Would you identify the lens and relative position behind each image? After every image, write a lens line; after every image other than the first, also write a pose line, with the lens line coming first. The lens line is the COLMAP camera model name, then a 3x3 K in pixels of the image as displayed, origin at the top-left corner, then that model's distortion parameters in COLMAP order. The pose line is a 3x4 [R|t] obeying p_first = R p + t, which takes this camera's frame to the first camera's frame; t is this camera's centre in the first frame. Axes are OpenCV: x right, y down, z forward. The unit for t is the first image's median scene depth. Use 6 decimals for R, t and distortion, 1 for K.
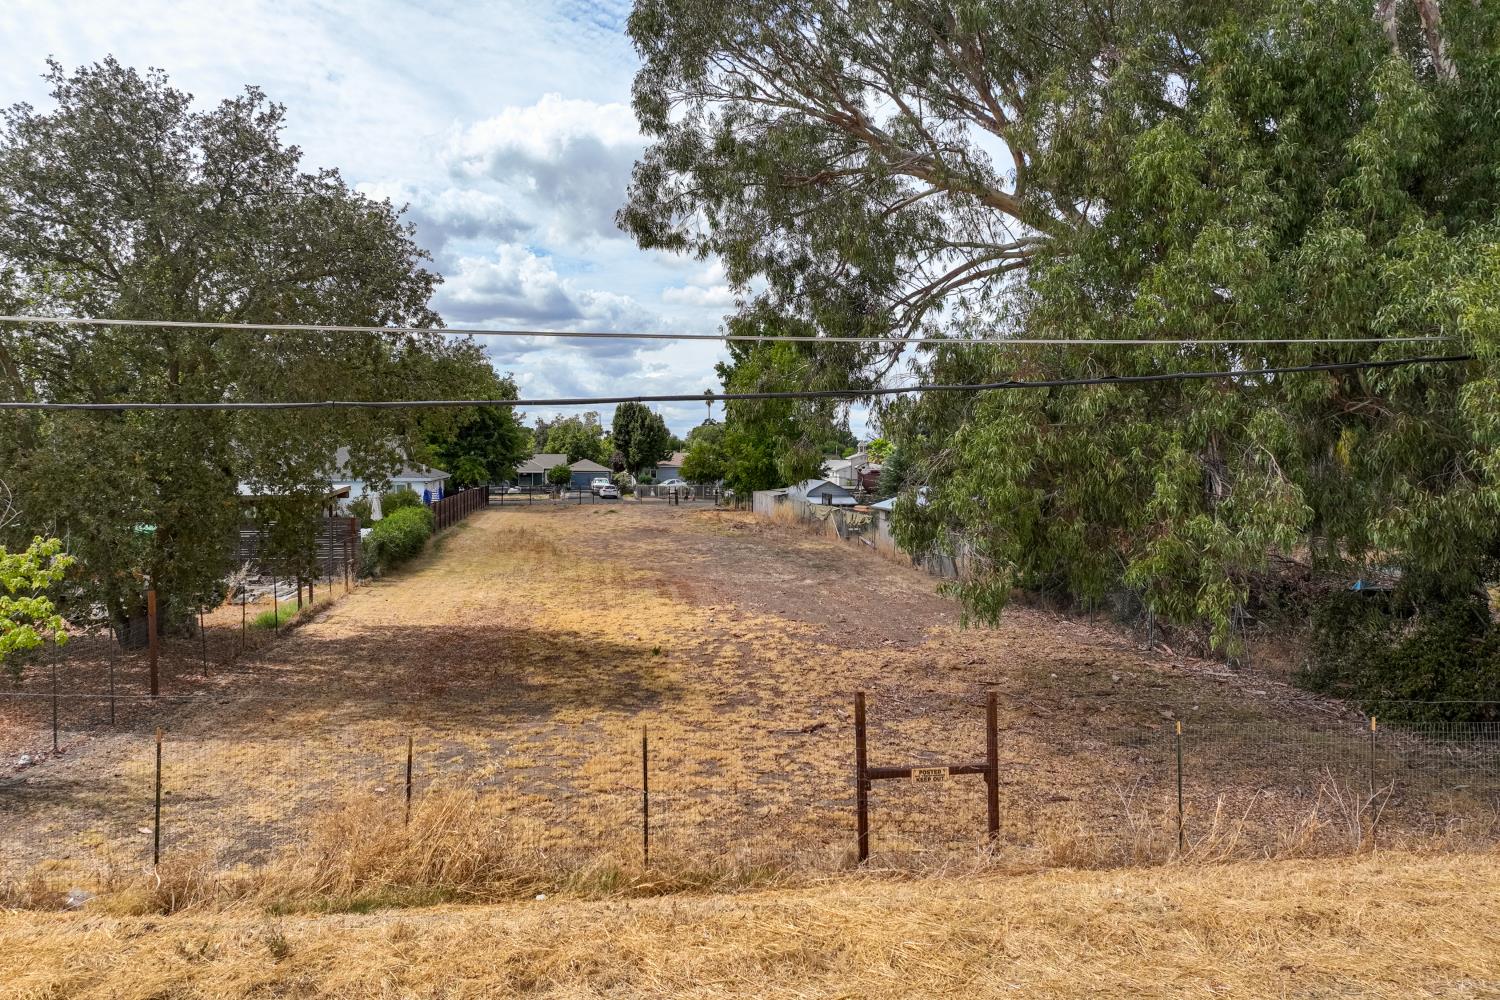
lens RADIAL K [[1058.3, 0, 750.0], [0, 1058.3, 500.0], [0, 0, 1]] dist [-0.015009, 0.031116]
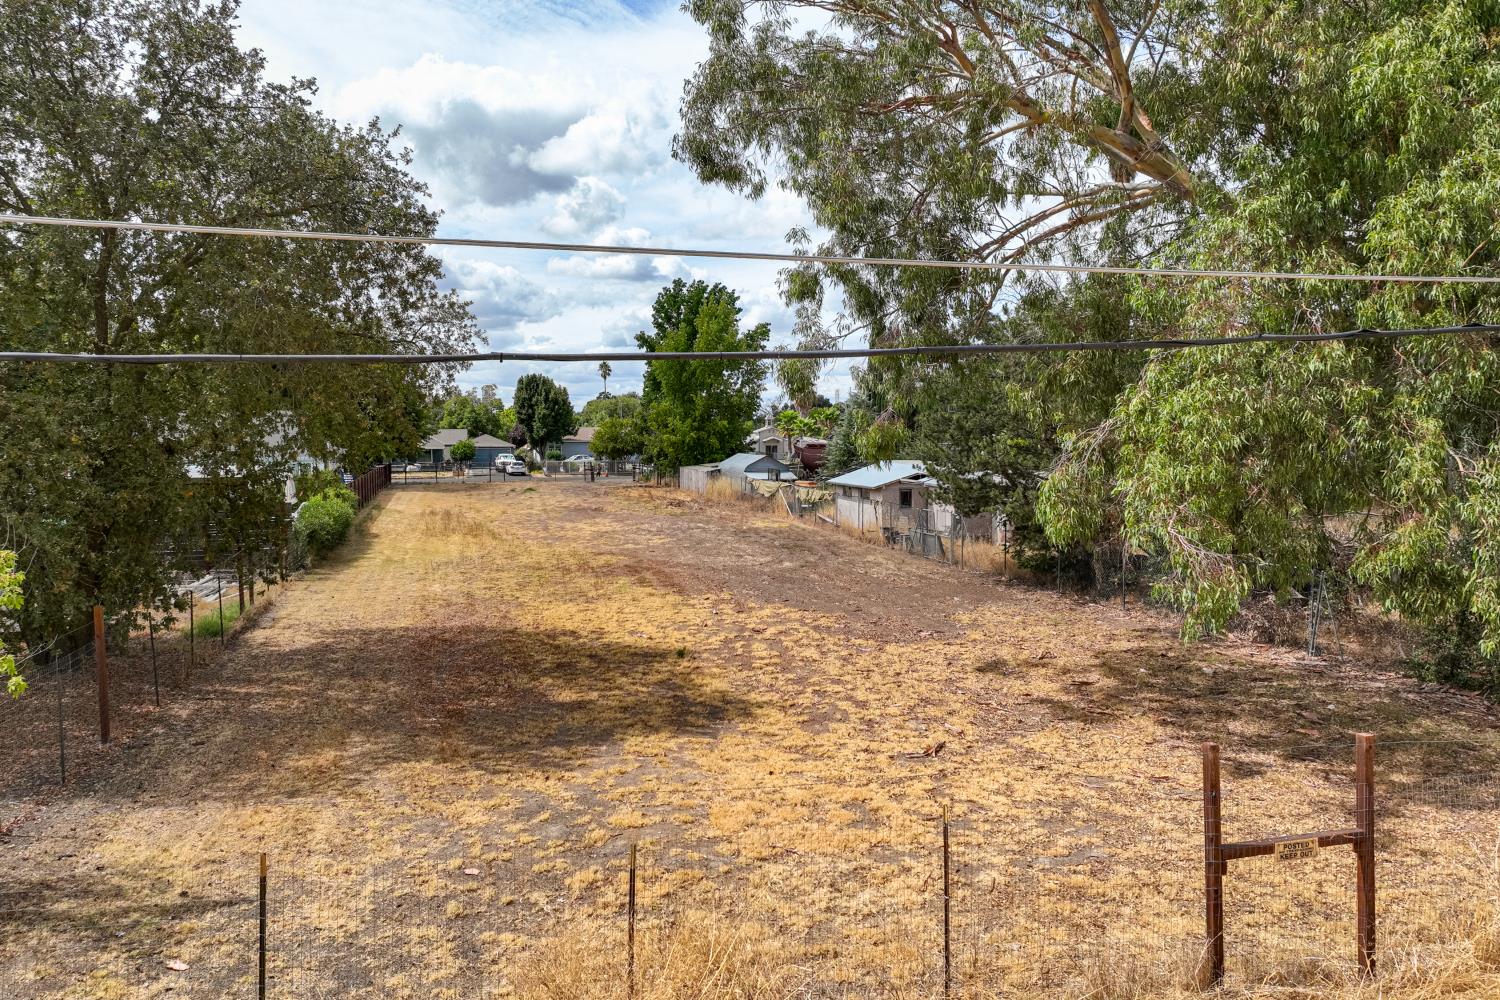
lens RADIAL K [[1058.3, 0, 750.0], [0, 1058.3, 500.0], [0, 0, 1]] dist [-0.015009, 0.031116]
pose [[0.994055, -0.013673, 0.108020, -0.105911], [0.010983, 0.999615, 0.025461, -0.004875], [-0.108327, -0.024123, 0.993823, 0.105511]]
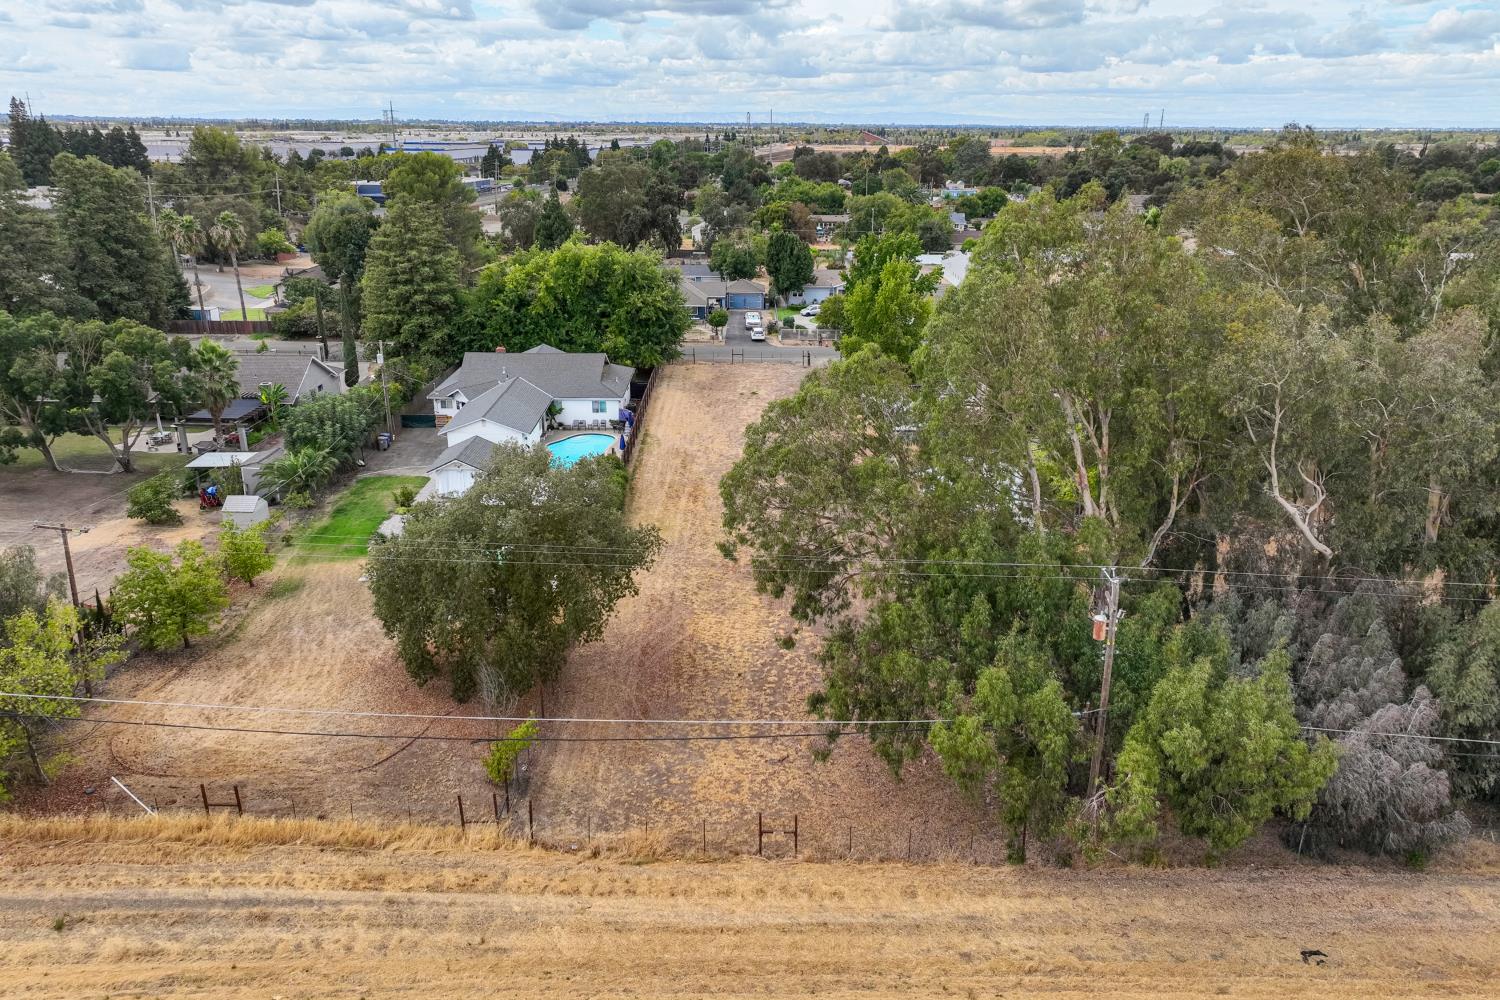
lens RADIAL K [[1058.3, 0, 750.0], [0, 1058.3, 500.0], [0, 0, 1]] dist [-0.015009, 0.031116]
pose [[0.986765, 0.056754, -0.151899, 0.205815], [-0.009582, 0.955521, 0.294767, -0.713940], [0.161872, -0.289411, 0.943419, -0.804097]]
